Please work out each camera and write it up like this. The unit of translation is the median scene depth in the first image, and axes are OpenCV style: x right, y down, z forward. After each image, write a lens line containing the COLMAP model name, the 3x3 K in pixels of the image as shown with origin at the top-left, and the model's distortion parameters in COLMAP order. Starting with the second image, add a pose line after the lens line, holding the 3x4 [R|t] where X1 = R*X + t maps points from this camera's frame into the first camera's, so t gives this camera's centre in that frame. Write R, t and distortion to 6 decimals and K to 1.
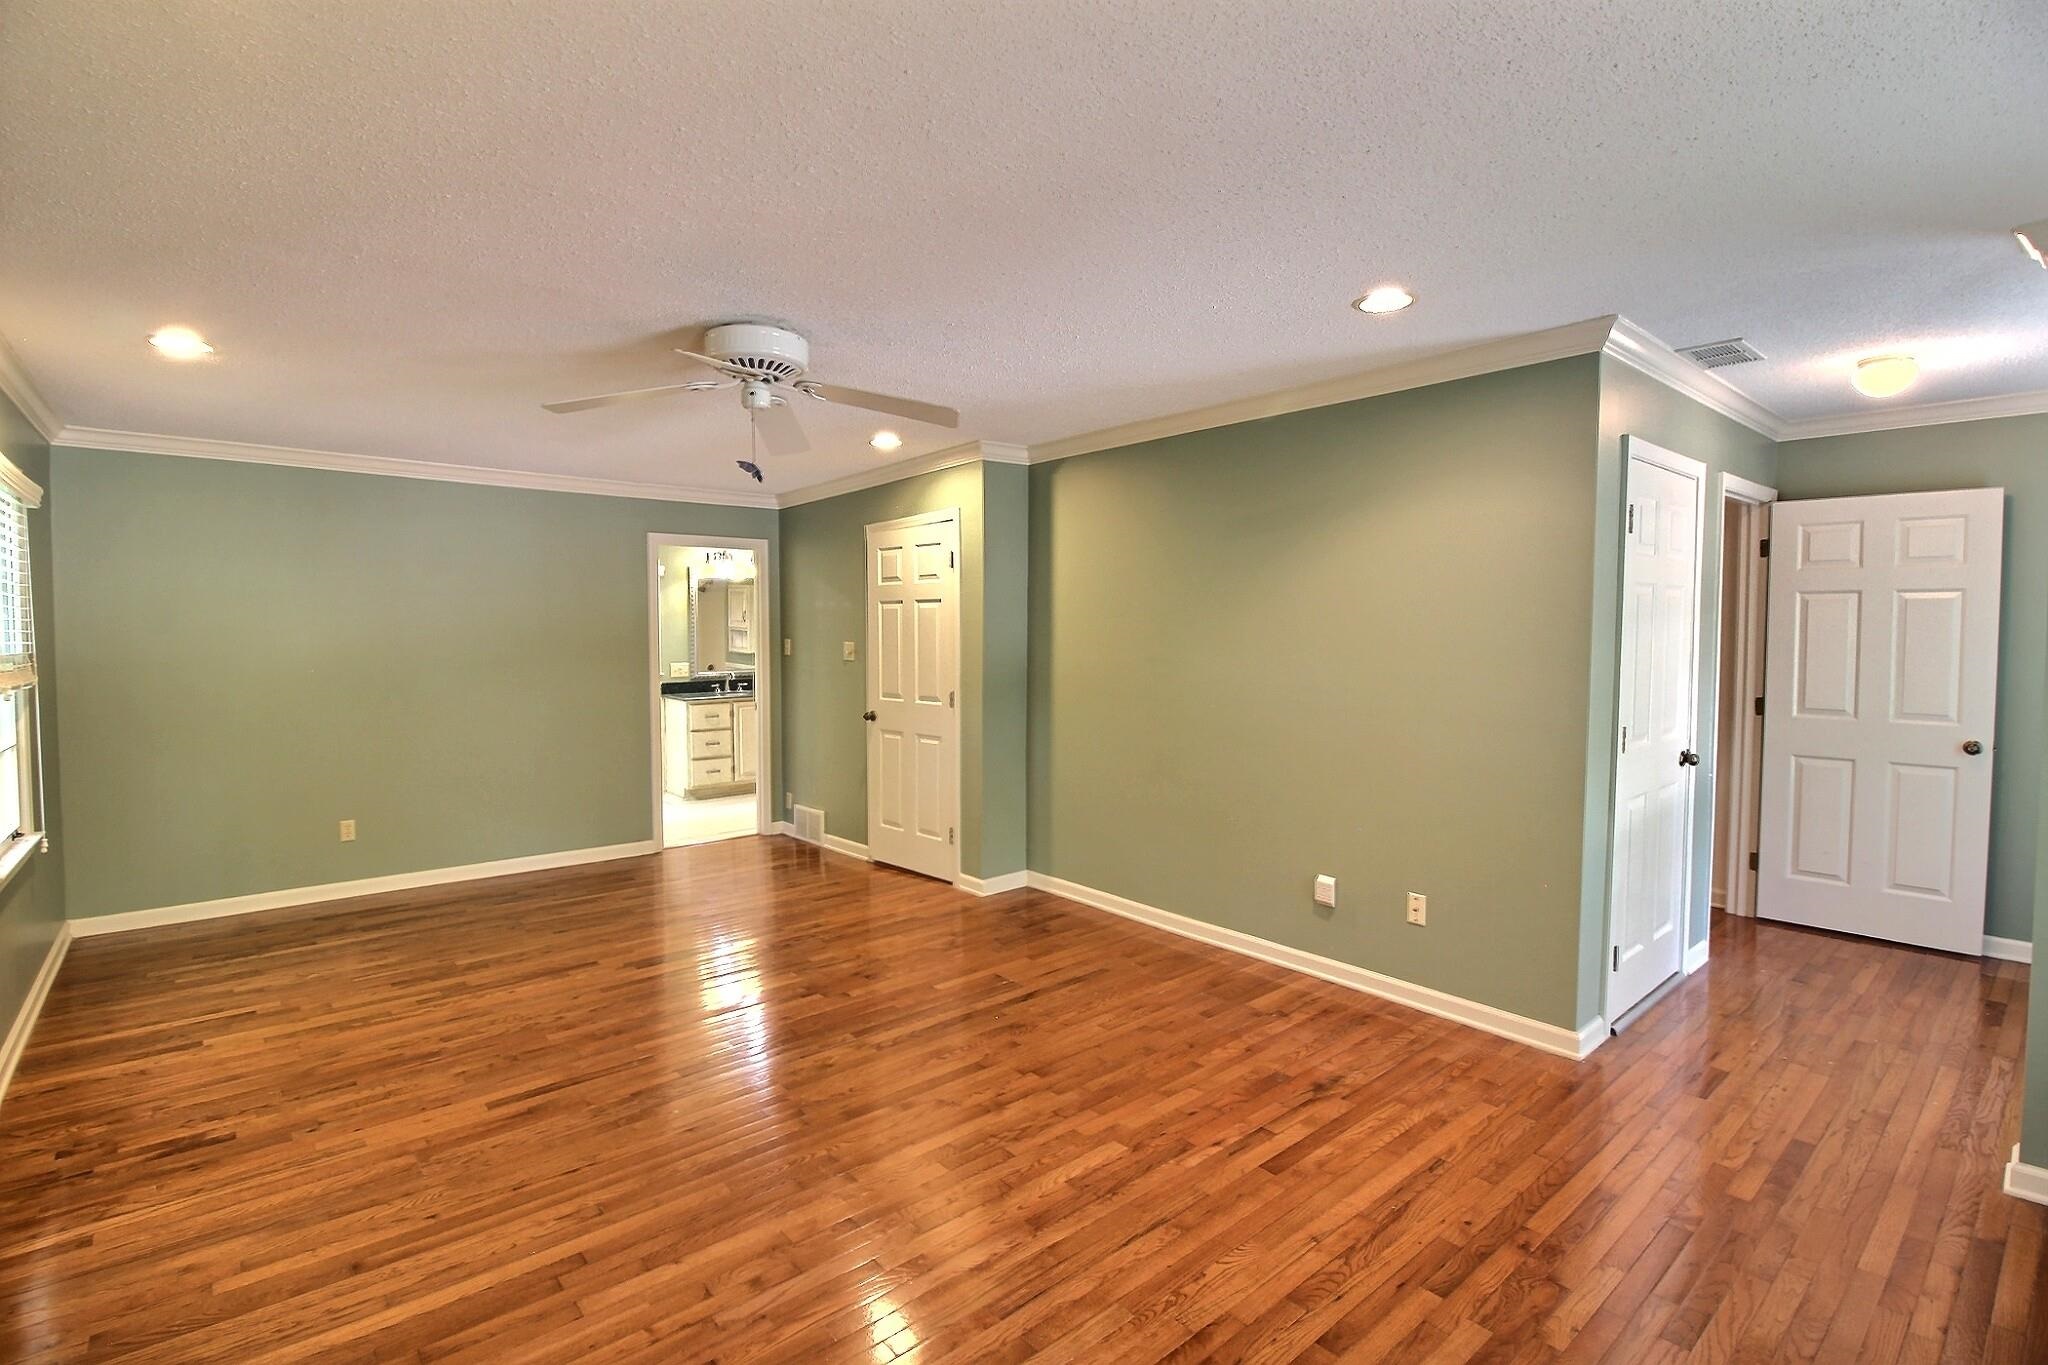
lens RADIAL K [[954.3, 0, 1018.1], [0, 954.3, 676.4], [0, 0, 1]] dist [-0.010449, -0.003517]
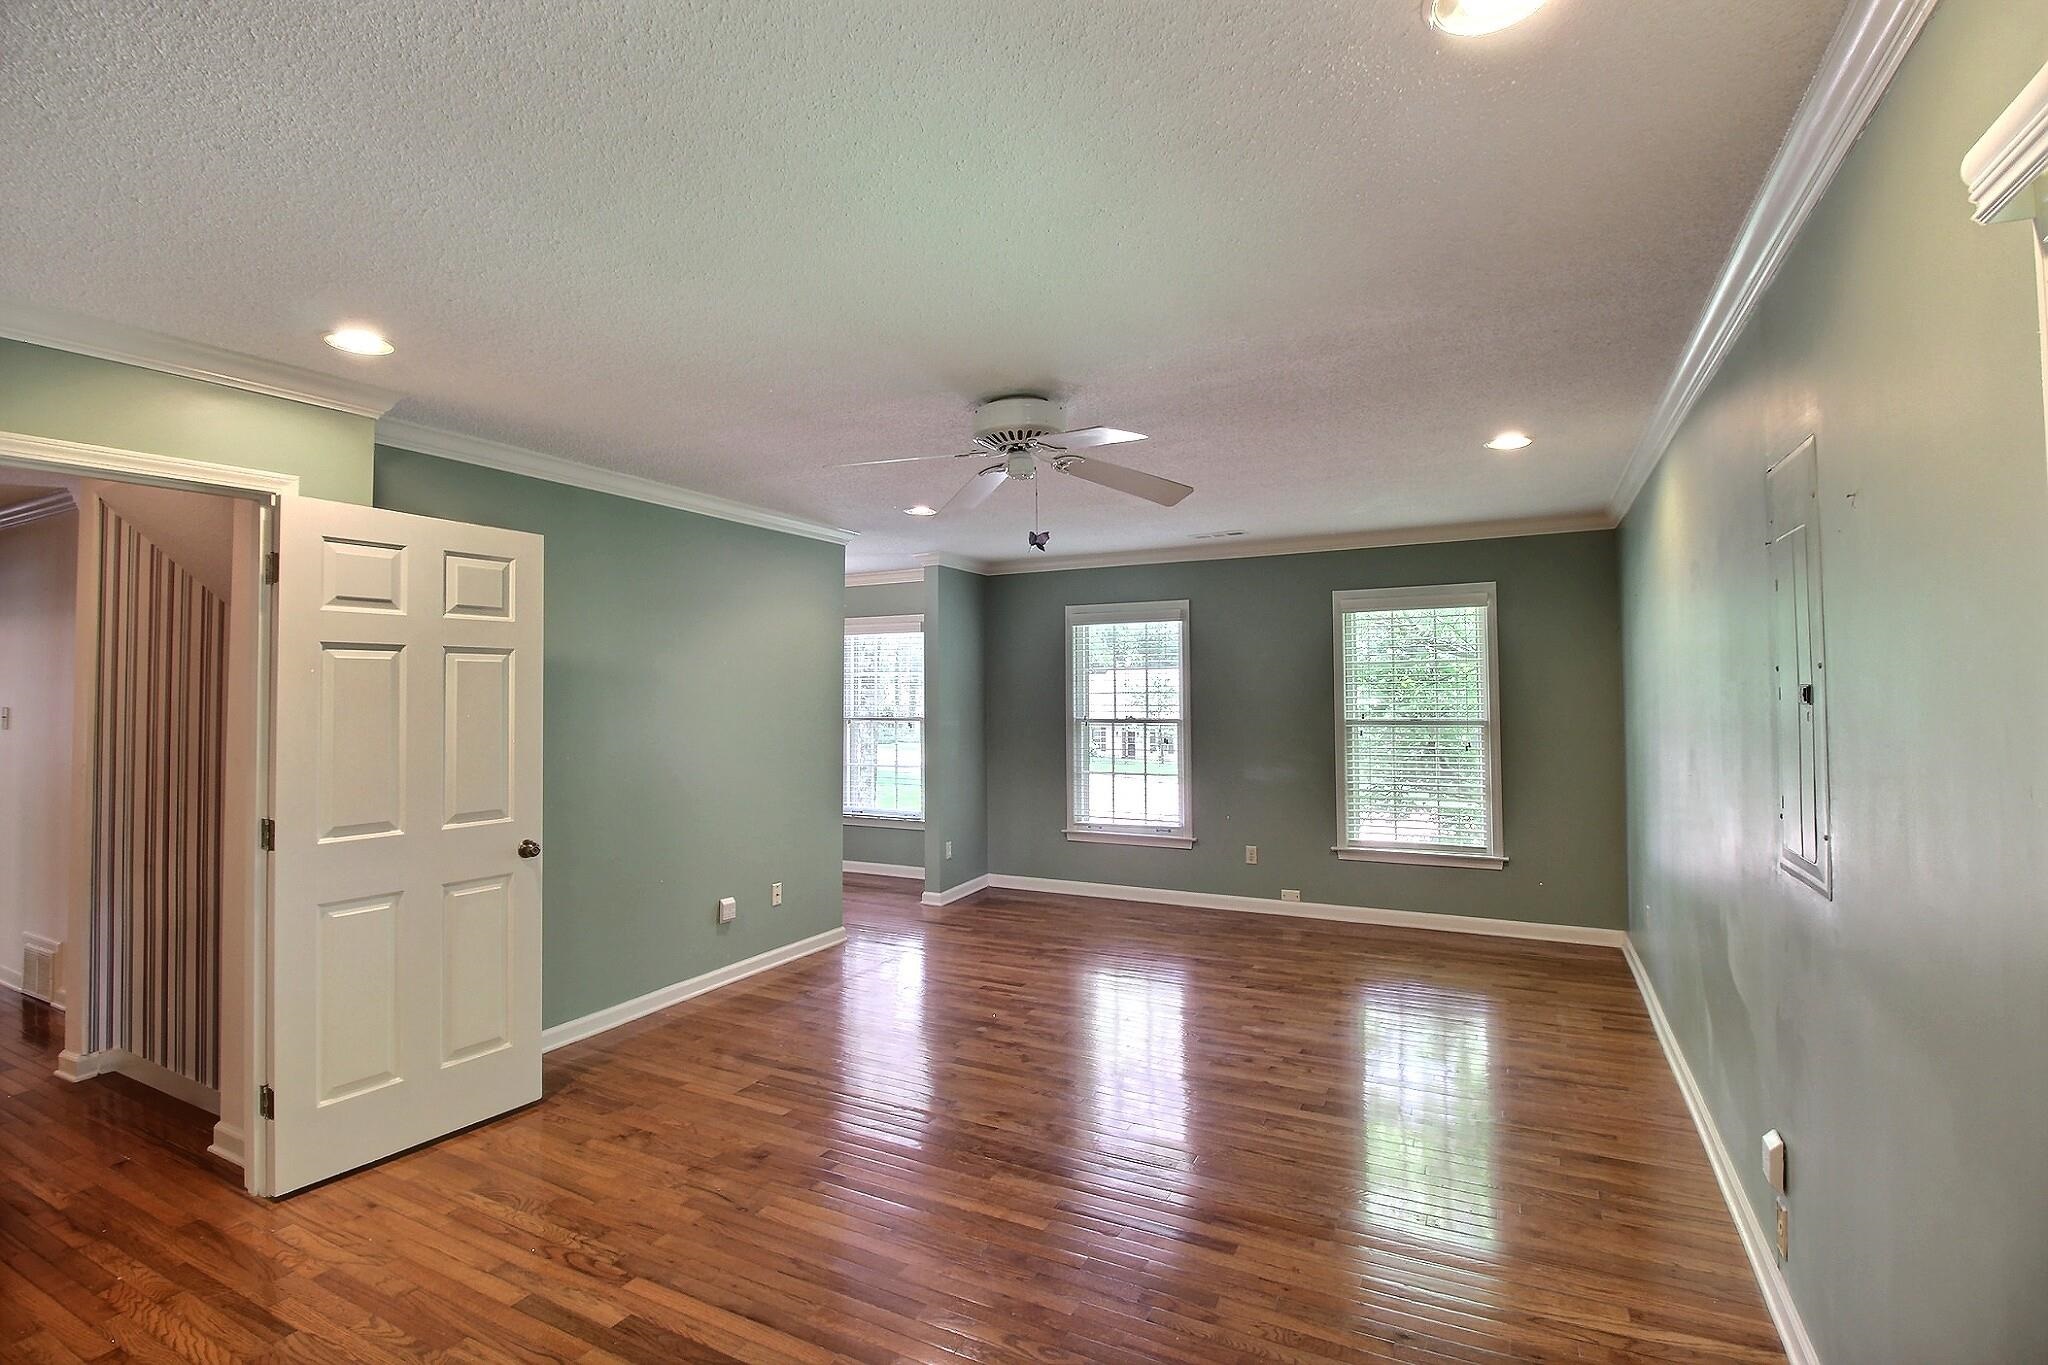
lens RADIAL K [[954.3, 0, 1010.8], [0, 954.3, 678.0], [0, 0, 1]] dist [-0.010449, -0.003517]
pose [[-0.372950, 0.022449, 0.927580, -1.011908], [0.059406, 0.998234, -0.000273, -0.054796], [-0.925948, 0.055002, -0.373625, 1.163027]]
